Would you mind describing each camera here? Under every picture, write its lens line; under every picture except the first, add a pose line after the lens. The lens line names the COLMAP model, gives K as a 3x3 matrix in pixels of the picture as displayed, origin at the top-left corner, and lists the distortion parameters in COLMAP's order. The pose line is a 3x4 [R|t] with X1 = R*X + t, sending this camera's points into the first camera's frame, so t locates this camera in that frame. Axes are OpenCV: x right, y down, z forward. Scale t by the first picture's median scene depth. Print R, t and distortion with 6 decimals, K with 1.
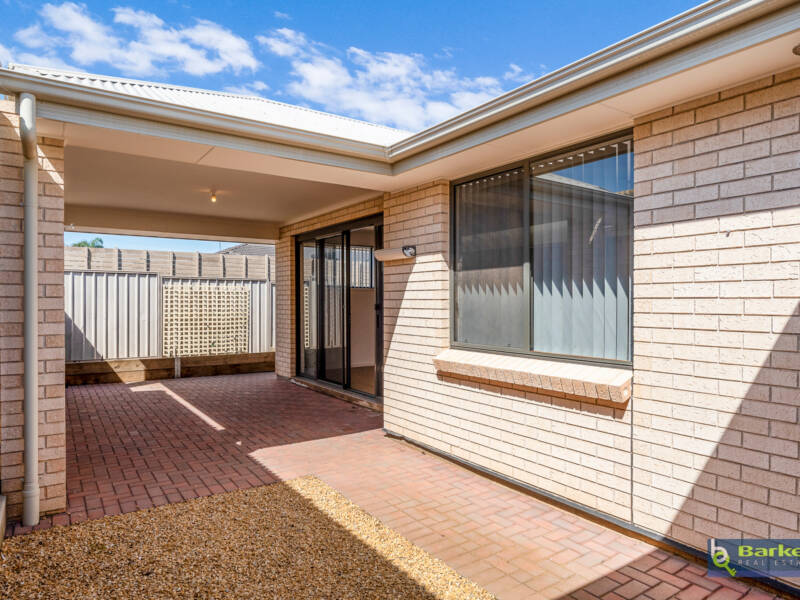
lens RADIAL K [[517.9, 0, 398.7], [0, 517.9, 300.2], [0, 0, 1]] dist [-0.002752, -0.000349]
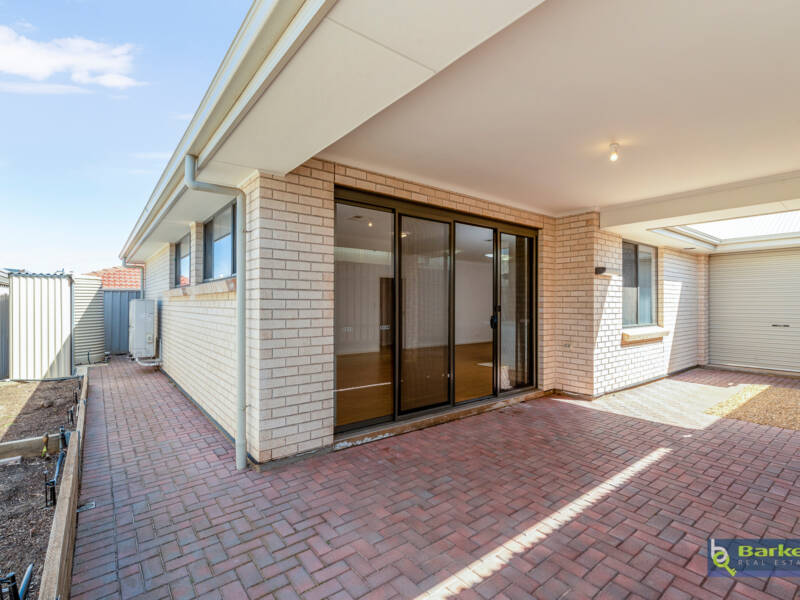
lens RADIAL K [[387.4, 0, 398.0], [0, 387.4, 303.2], [0, 0, 1]] dist [-0.000429, 0.001954]
pose [[-0.067005, 0.005368, 0.997738, -0.981640], [-0.002000, 0.999983, -0.005515, 0.008424], [-0.997751, -0.002365, -0.066993, 1.521658]]
